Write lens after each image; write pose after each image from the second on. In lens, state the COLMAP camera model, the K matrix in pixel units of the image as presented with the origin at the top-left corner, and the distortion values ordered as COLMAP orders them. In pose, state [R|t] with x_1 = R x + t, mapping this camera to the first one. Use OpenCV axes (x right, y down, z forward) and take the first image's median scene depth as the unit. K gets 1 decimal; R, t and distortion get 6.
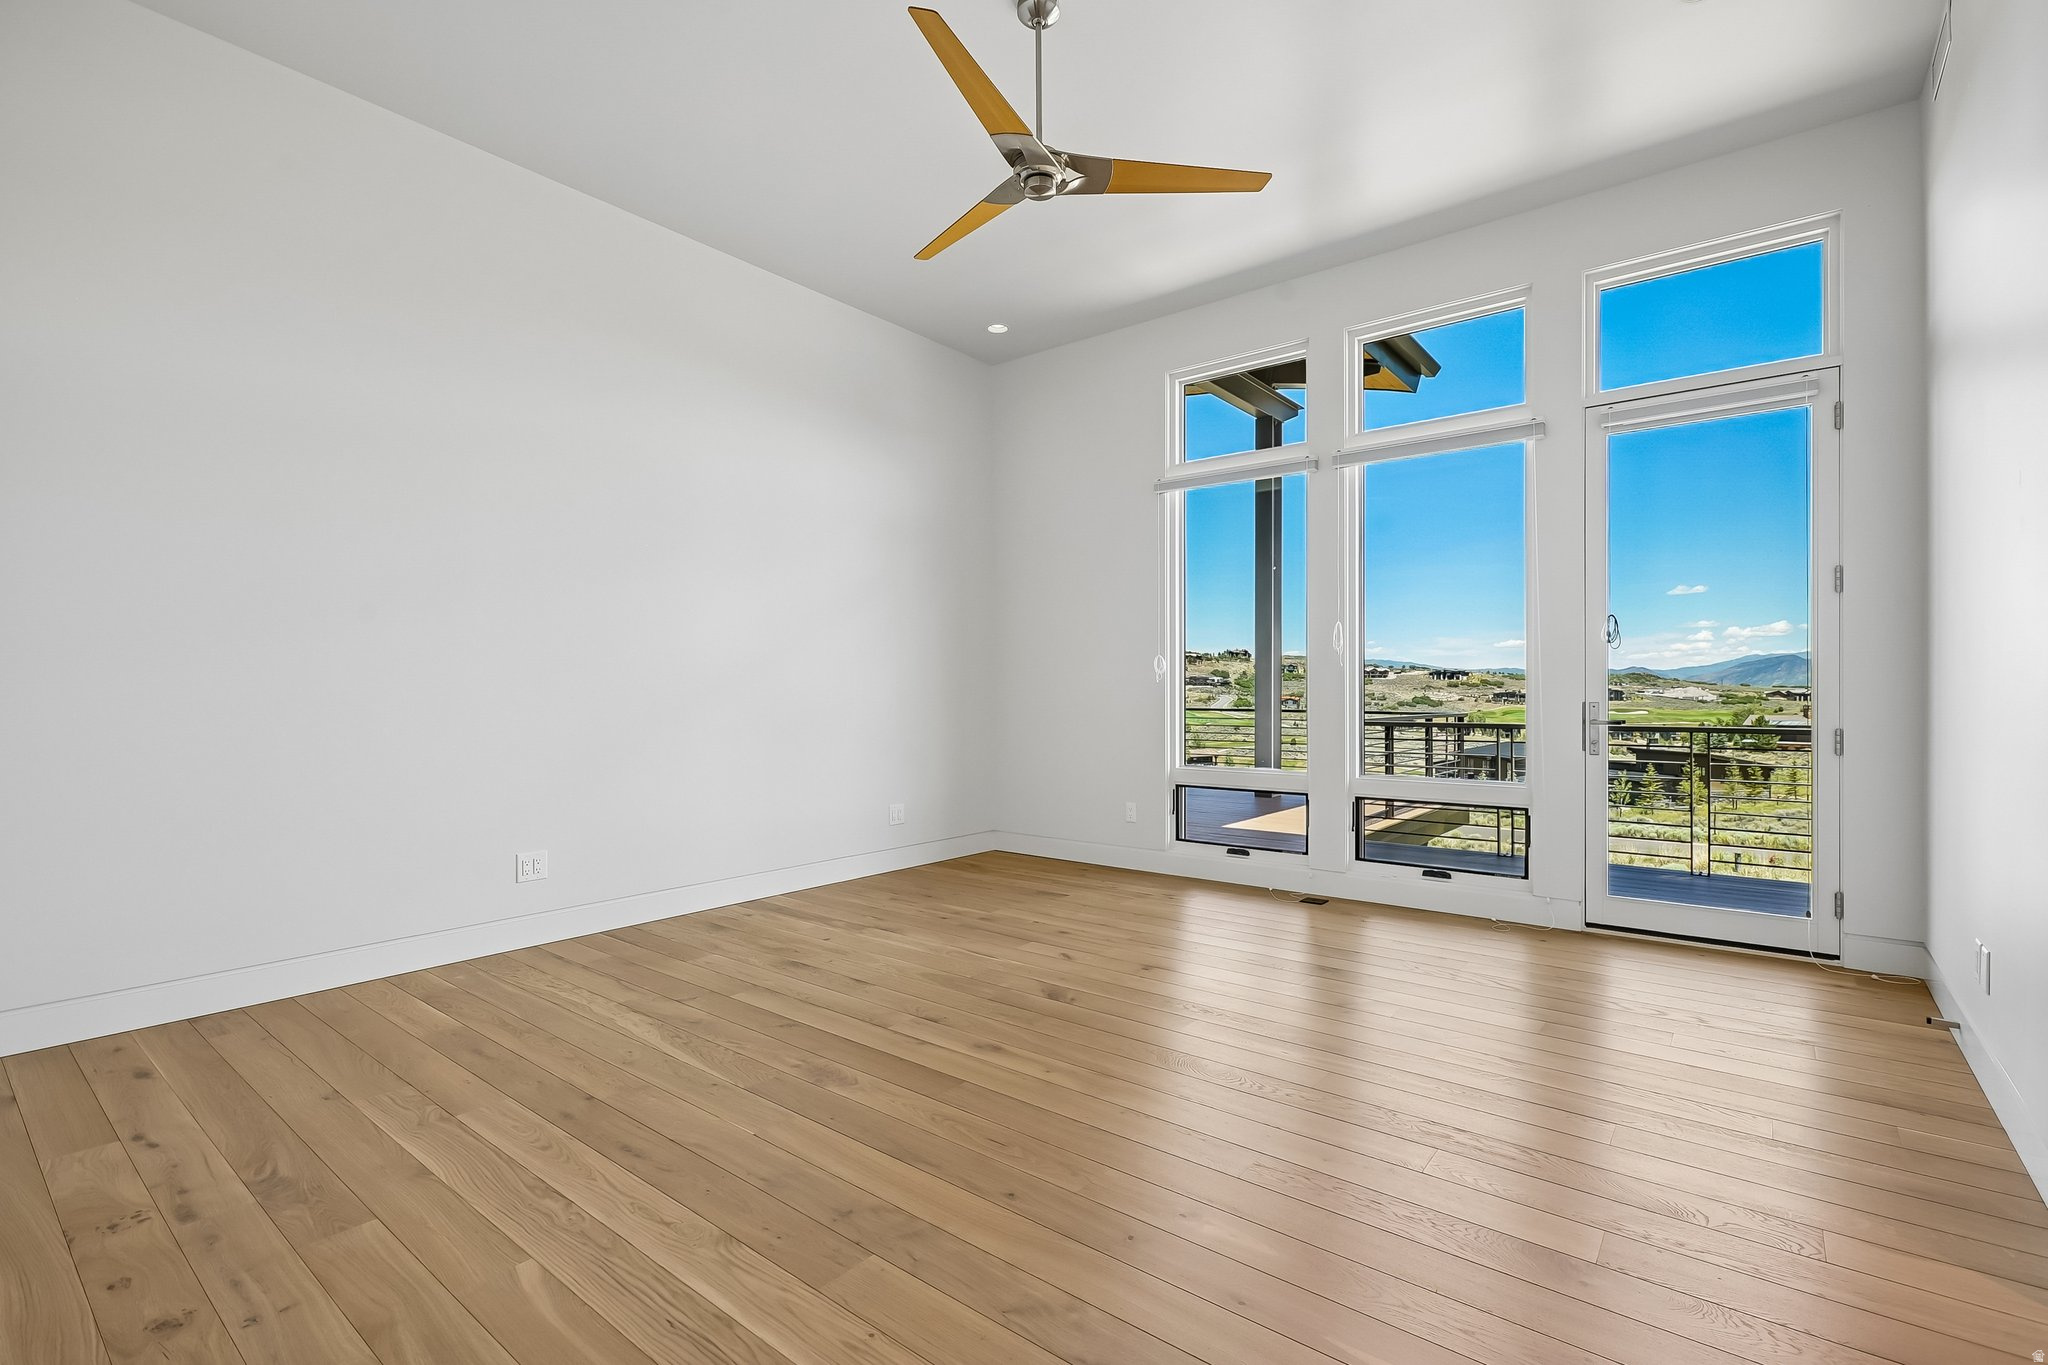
lens RADIAL K [[926.1, 0, 1031.3], [0, 926.1, 692.3], [0, 0, 1]] dist [0.001546, -0.000773]
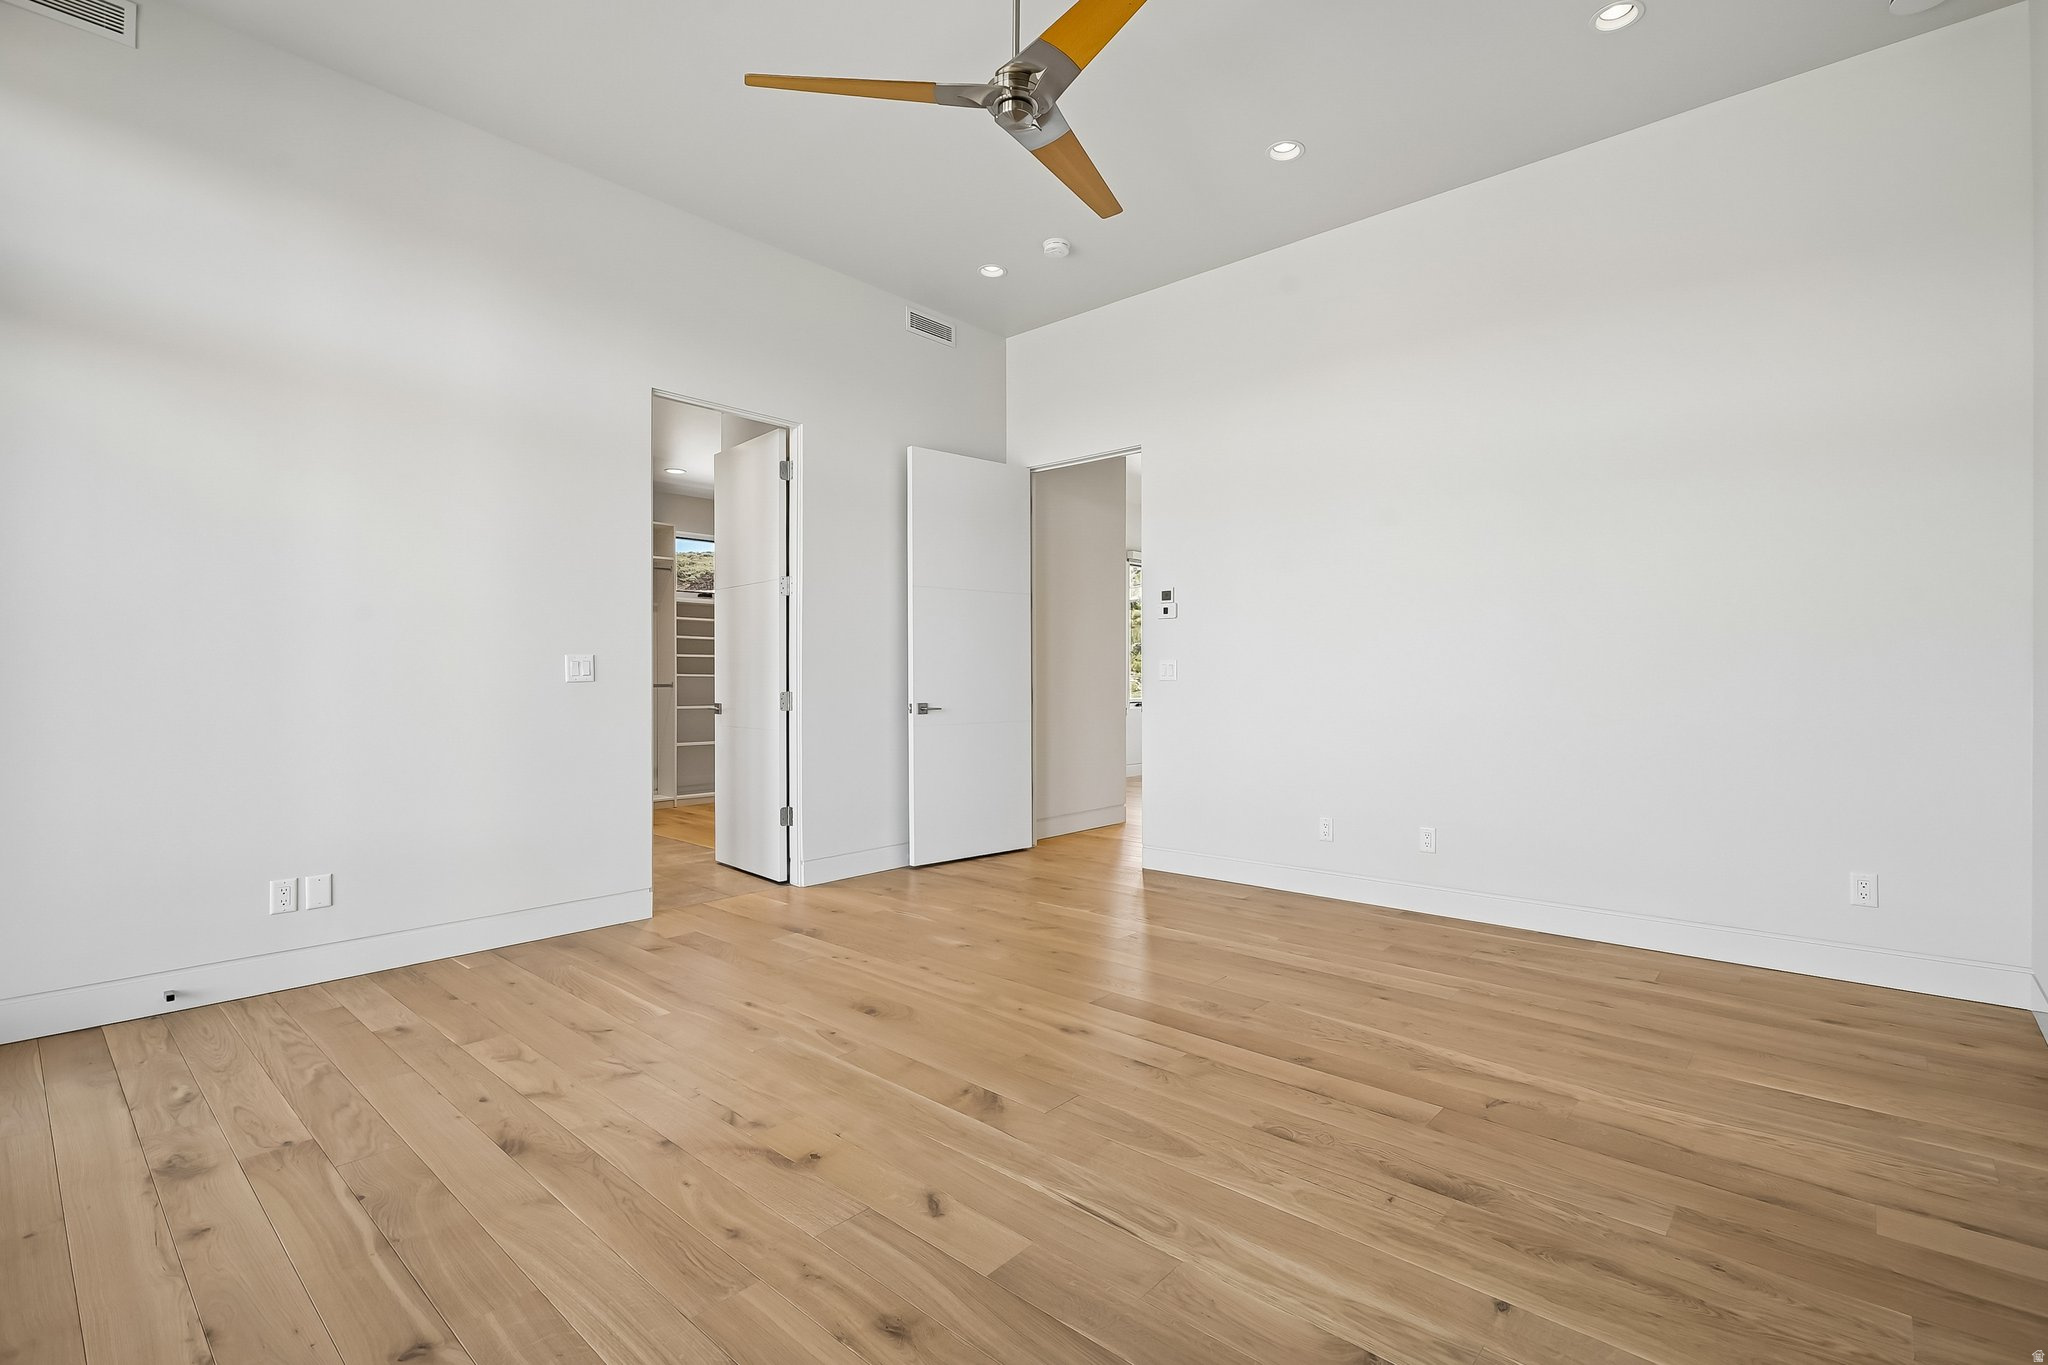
lens RADIAL K [[926.1, 0, 1024.2], [0, 926.1, 679.2], [0, 0, 1]] dist [0.001546, -0.000773]
pose [[-0.997611, 0.006144, 0.068801, -0.058818], [0.006459, 0.999970, 0.004358, -0.007773], [-0.068772, 0.004792, -0.997621, 1.842877]]
